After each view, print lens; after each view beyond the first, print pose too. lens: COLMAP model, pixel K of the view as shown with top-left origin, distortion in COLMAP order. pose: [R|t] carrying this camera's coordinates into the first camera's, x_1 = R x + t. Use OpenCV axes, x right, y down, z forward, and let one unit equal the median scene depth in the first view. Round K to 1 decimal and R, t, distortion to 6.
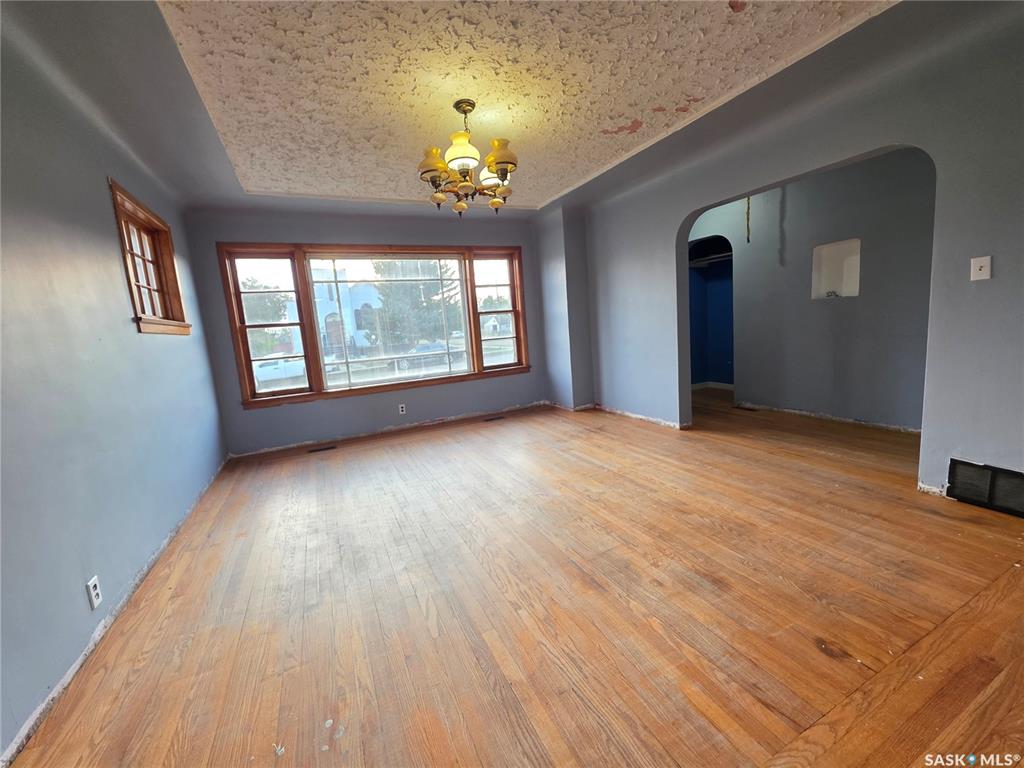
lens RADIAL K [[409.4, 0, 510.6], [0, 409.4, 382.8], [0, 0, 1]] dist [0.000088, 0.000444]
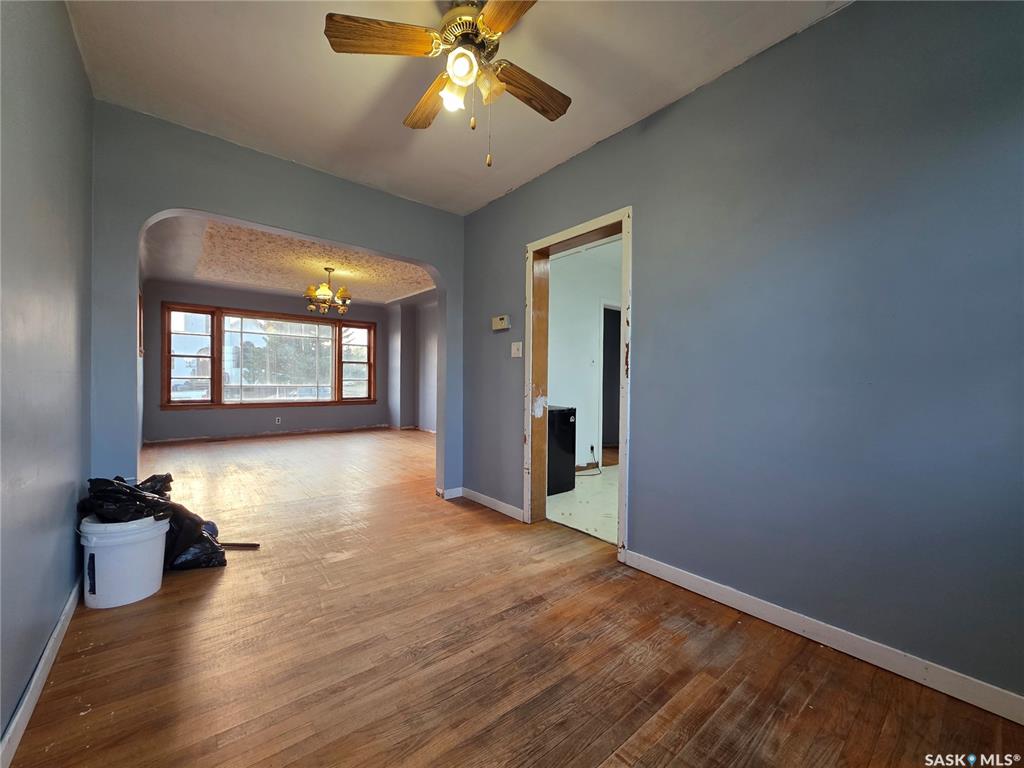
lens RADIAL K [[409.4, 0, 510.6], [0, 409.4, 382.8], [0, 0, 1]] dist [0.000088, 0.000444]
pose [[0.966199, 0.084250, 0.243642, 0.201113], [-0.049627, 0.988200, -0.144909, 0.118137], [-0.252976, 0.127920, 0.958979, -0.749057]]
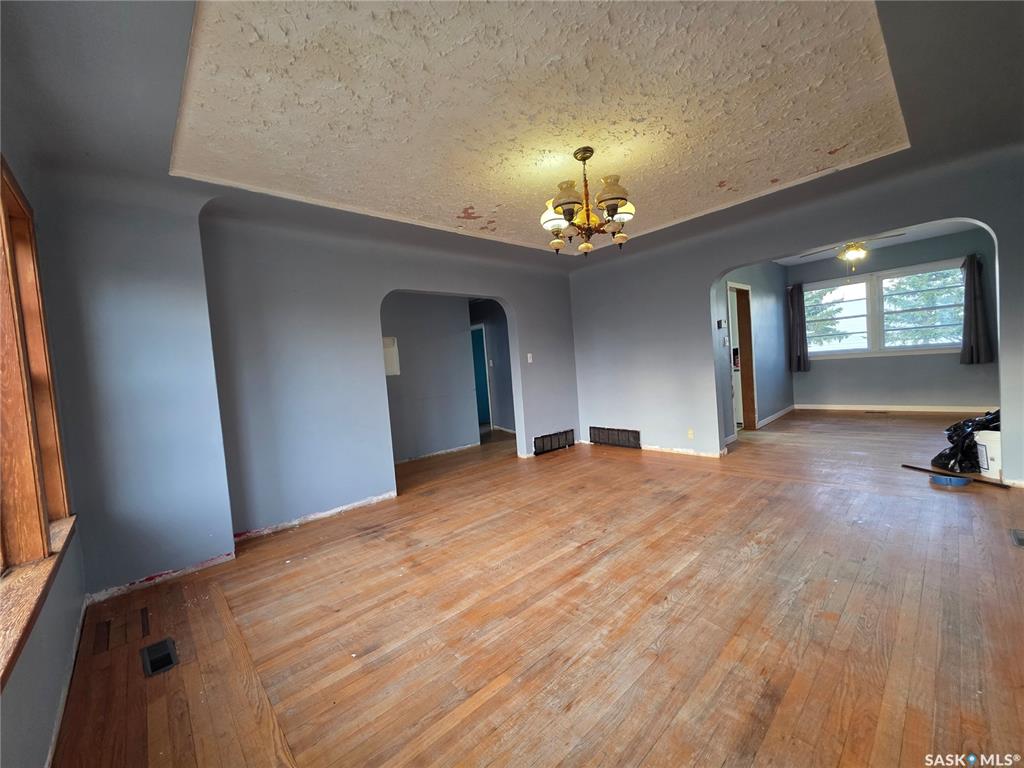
lens RADIAL K [[409.4, 0, 510.6], [0, 409.4, 382.8], [0, 0, 1]] dist [0.000088, 0.000444]
pose [[-0.288460, 0.056792, 0.955806, -0.588495], [0.234270, 0.972086, 0.012943, -0.093851], [-0.928390, 0.227650, -0.293712, 0.927042]]
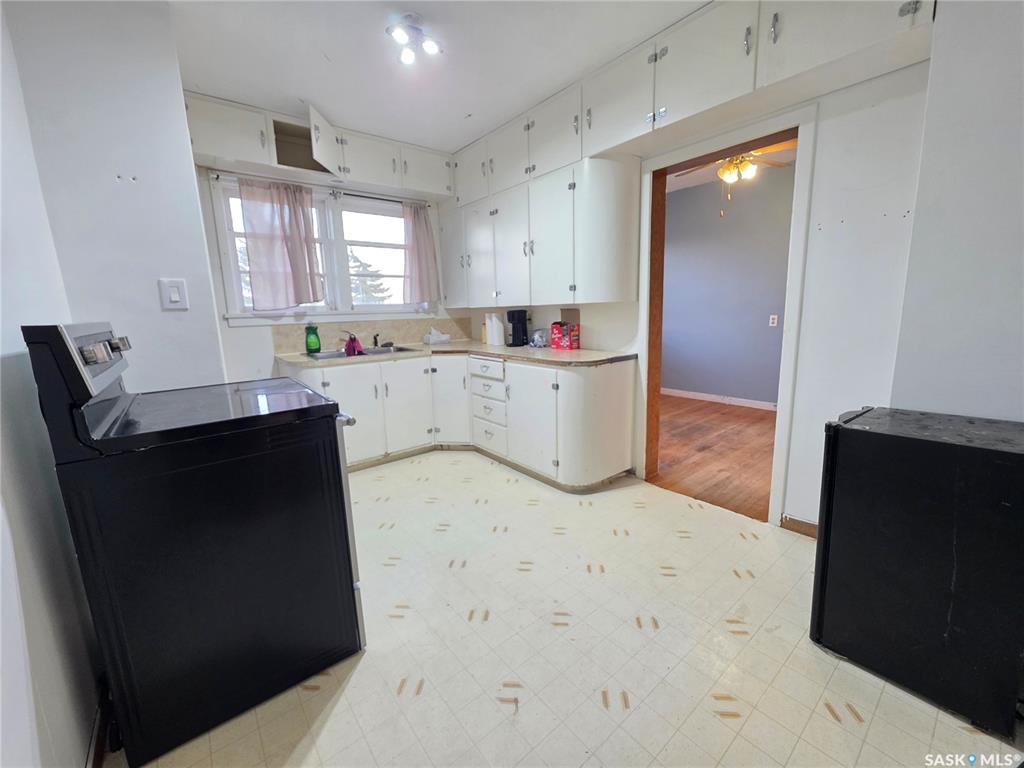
lens RADIAL K [[409.4, 0, 510.6], [0, 409.4, 382.8], [0, 0, 1]] dist [0.000088, 0.000444]
pose [[-0.967048, 0.148272, -0.206963, 0.851787], [0.075386, 0.943222, 0.323495, -0.110661], [0.243178, 0.297233, -0.923318, 0.302480]]
